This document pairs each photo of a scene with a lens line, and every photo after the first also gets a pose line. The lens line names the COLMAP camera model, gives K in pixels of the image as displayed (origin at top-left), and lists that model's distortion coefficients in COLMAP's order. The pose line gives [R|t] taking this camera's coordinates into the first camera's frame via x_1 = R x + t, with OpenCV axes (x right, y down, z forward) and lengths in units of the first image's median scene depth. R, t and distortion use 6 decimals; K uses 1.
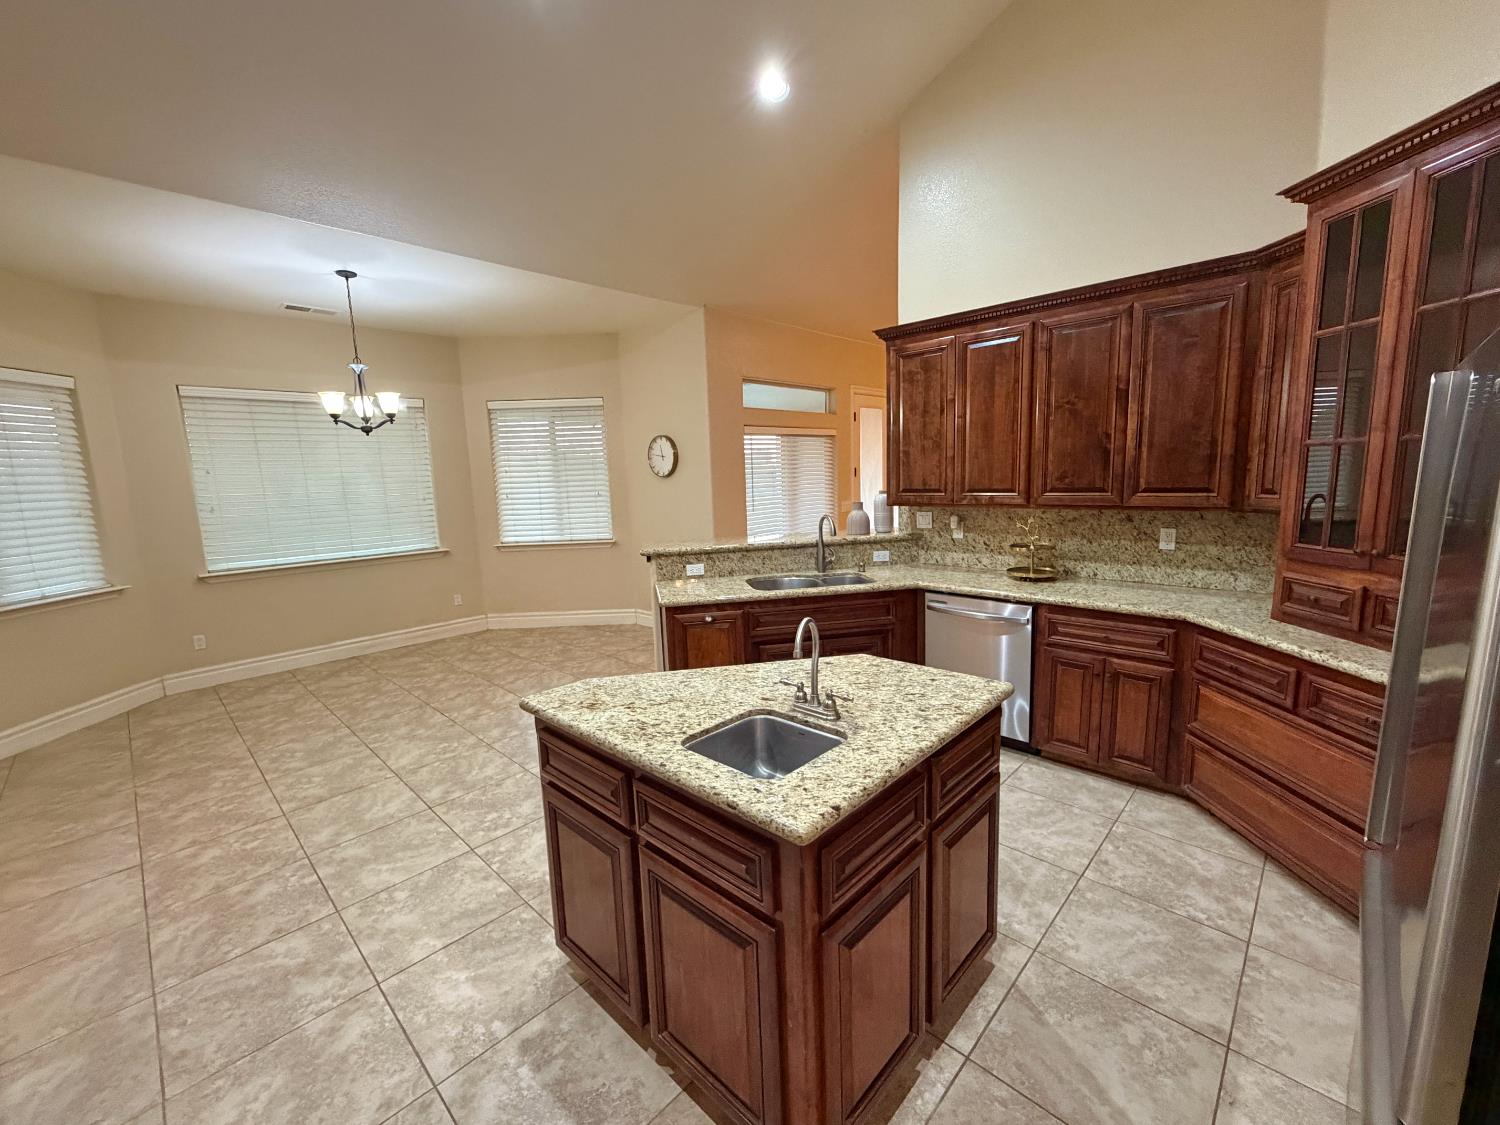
lens RADIAL K [[615.7, 0, 745.4], [0, 615.7, 556.5], [0, 0, 1]] dist [-0.002241, 0.000571]
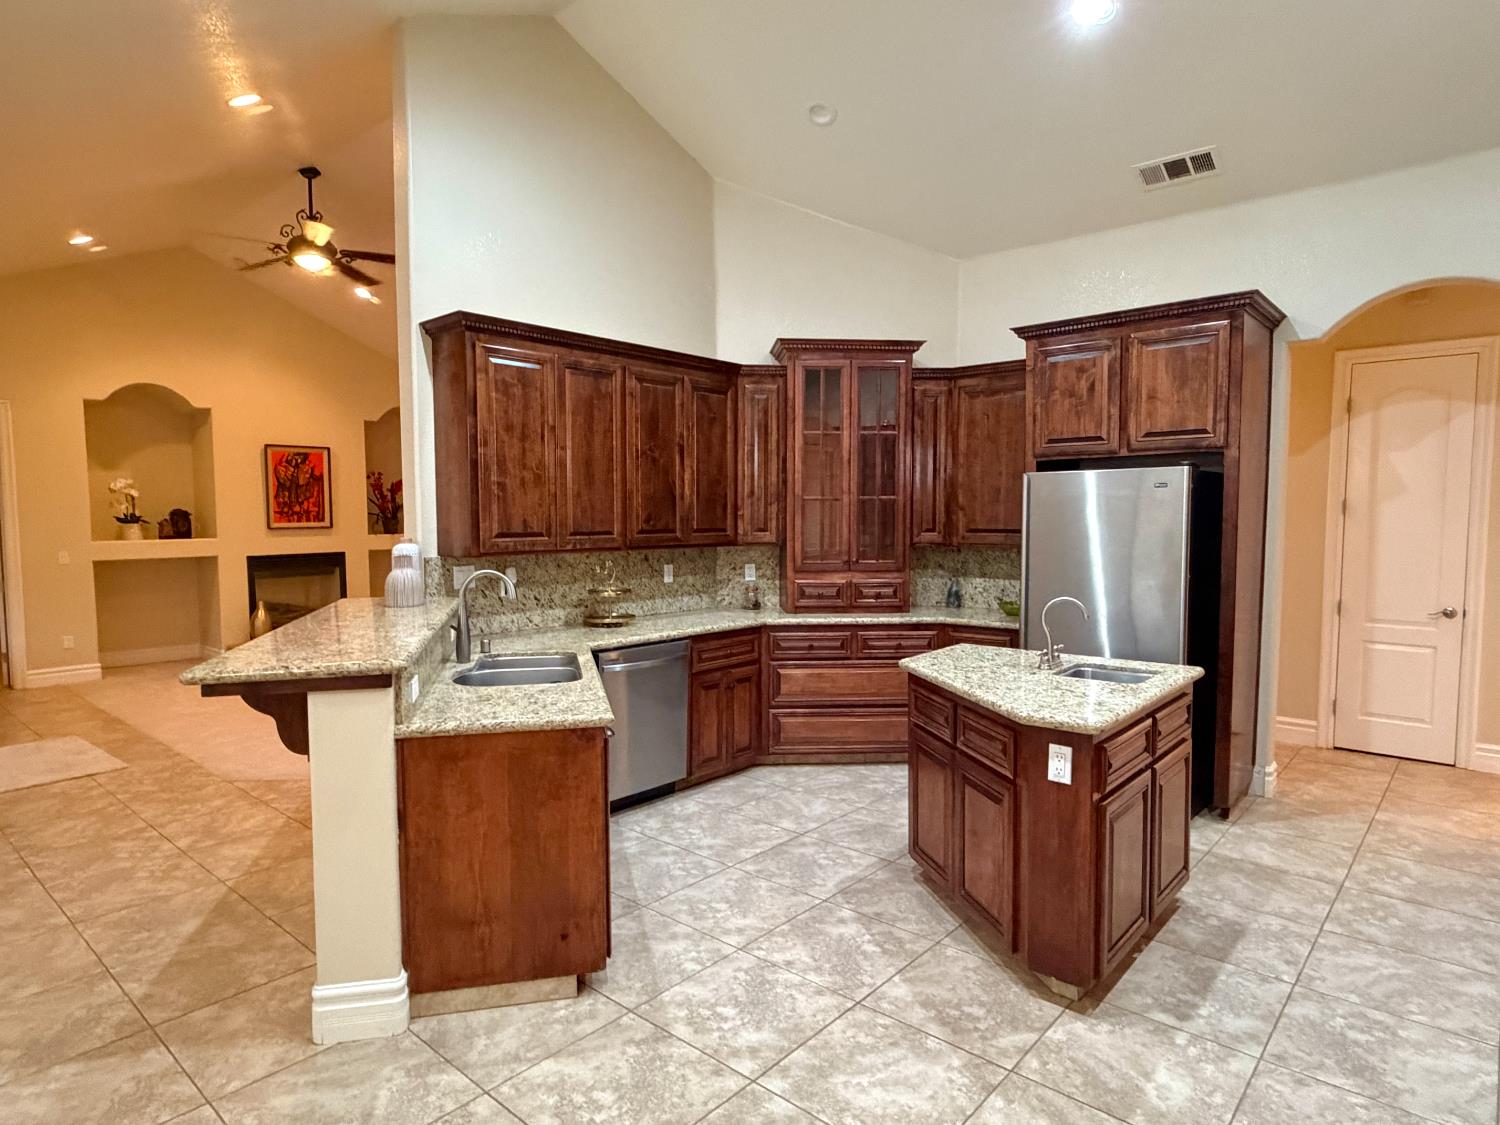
lens RADIAL K [[867.4, 0, 746.6], [0, 867.4, 569.6], [0, 0, 1]] dist [0.002419, 0.000224]
pose [[-0.043611, -0.032379, 0.998524, -1.002441], [0.141530, 0.989194, 0.038258, -0.080308], [-0.988973, 0.142990, -0.038557, 0.939568]]
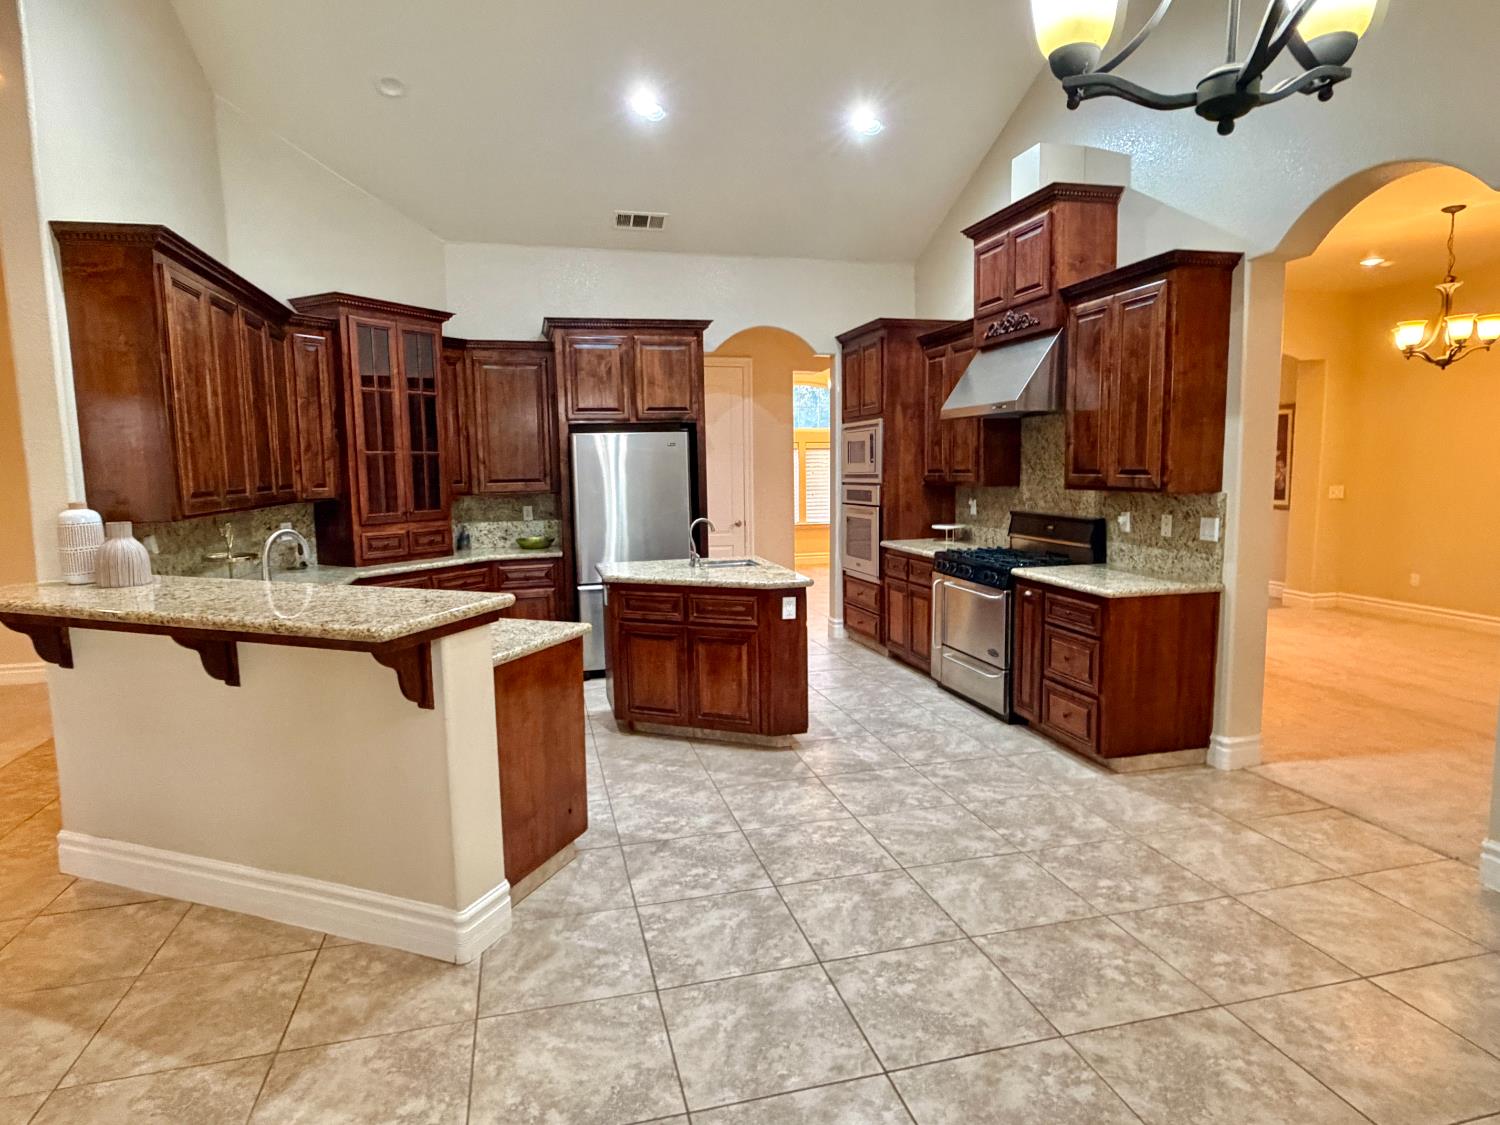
lens RADIAL K [[867.4, 0, 744.8], [0, 867.4, 564.2], [0, 0, 1]] dist [0.002419, 0.000224]
pose [[-0.849763, -0.014469, 0.526967, -0.875933], [0.116403, 0.969800, 0.214334, -0.204823], [-0.514153, 0.243474, -0.822415, 1.829326]]
